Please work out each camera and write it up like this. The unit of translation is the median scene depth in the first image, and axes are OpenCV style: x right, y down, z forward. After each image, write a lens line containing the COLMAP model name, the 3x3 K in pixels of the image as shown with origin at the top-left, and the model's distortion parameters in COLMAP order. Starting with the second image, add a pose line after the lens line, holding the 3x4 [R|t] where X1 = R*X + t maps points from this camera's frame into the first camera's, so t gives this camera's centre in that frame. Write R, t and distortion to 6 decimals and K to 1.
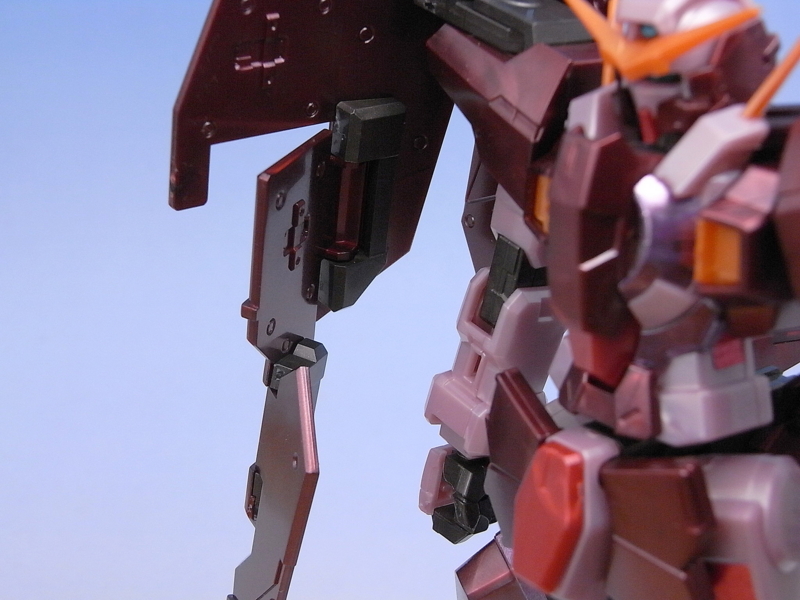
lens RADIAL K [[1353.2, 0, 400.6], [0, 1353.2, 300.1], [0, 0, 1]] dist [-0.056148, 0.000000]
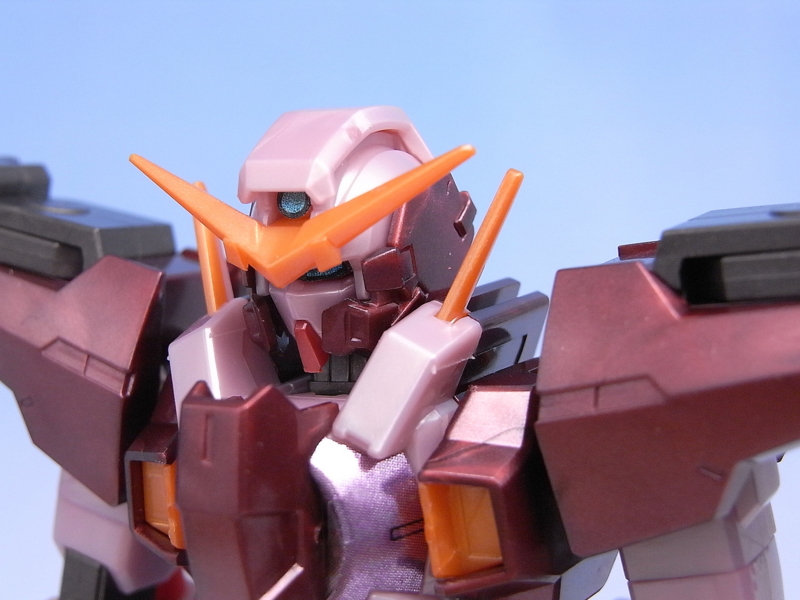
lens RADIAL K [[1353.2, 0, 400.4], [0, 1353.2, 299.2], [0, 0, 1]] dist [-0.056148, 0.000000]
pose [[0.933053, -0.125820, 0.337018, 0.008075], [0.180871, 0.973895, -0.137164, -0.055417], [-0.310962, 0.188938, 0.931453, 0.374073]]
